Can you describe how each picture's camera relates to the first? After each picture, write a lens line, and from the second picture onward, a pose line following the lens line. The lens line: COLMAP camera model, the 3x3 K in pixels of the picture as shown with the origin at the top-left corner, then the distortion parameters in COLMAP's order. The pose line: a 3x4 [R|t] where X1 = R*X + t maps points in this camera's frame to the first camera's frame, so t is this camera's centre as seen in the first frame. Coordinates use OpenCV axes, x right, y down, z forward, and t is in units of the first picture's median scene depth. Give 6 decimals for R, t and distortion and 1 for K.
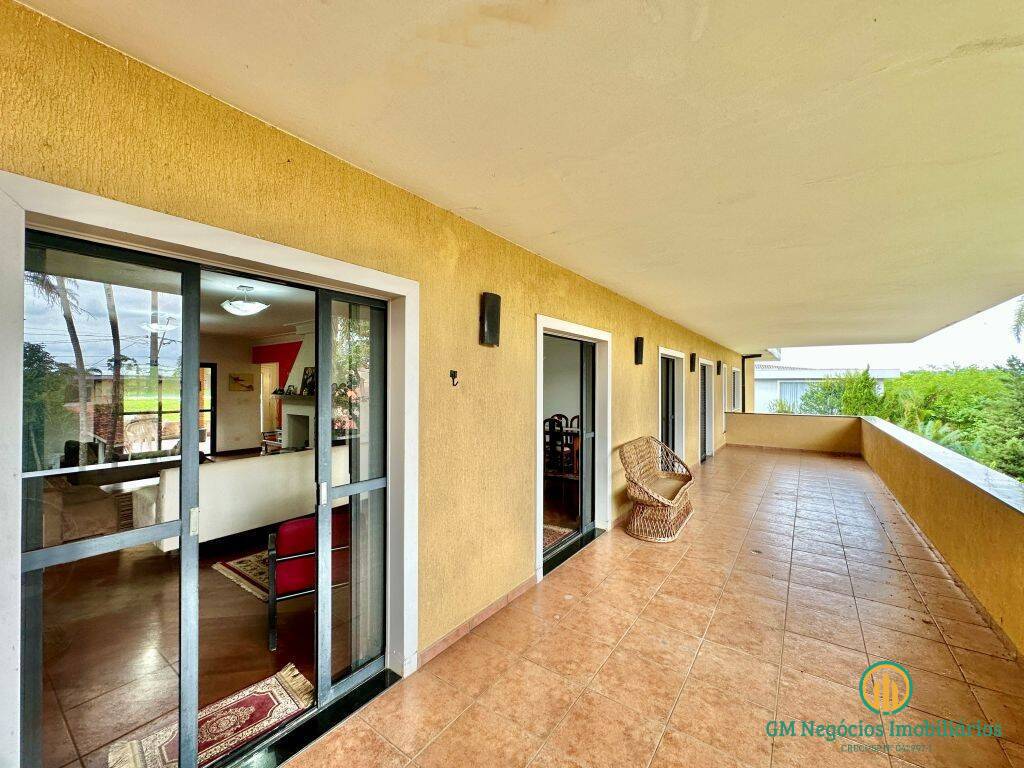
lens RADIAL K [[408.3, 0, 517.0], [0, 408.3, 385.7], [0, 0, 1]] dist [-0.004158, -0.000822]
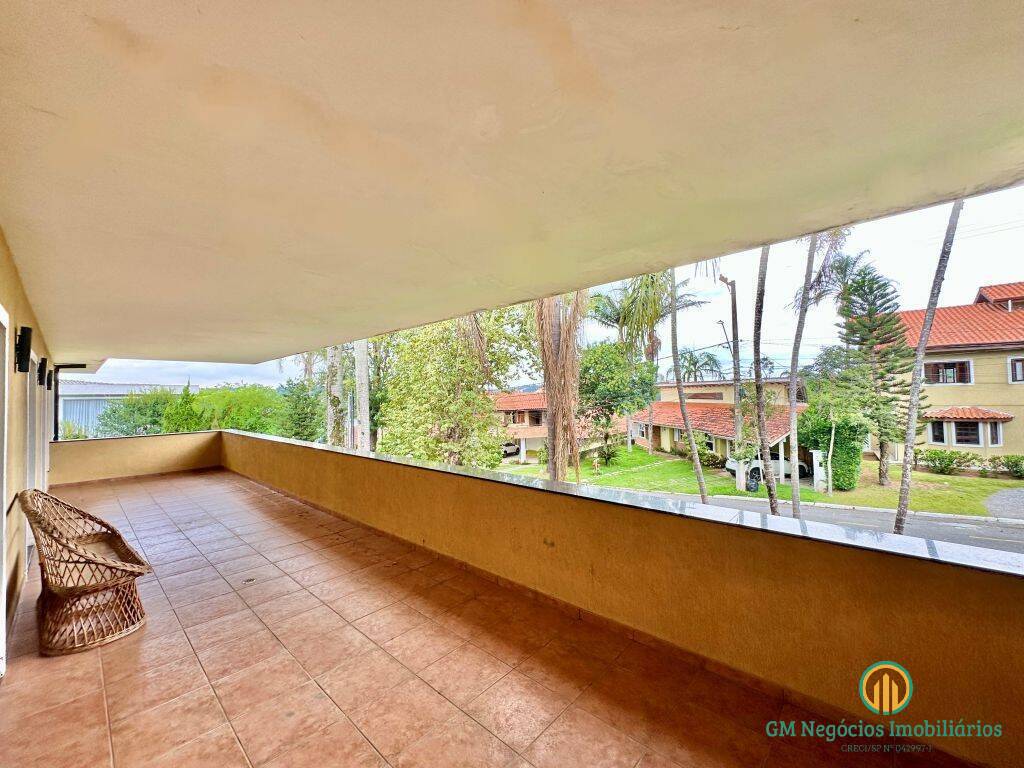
lens RADIAL K [[408.3, 0, 511.9], [0, 408.3, 383.1], [0, 0, 1]] dist [-0.004158, -0.000822]
pose [[0.124337, 0.022501, 0.991985, -0.244740], [0.024314, 0.999374, -0.025716, -0.002854], [-0.991942, 0.027316, 0.123712, 0.260475]]
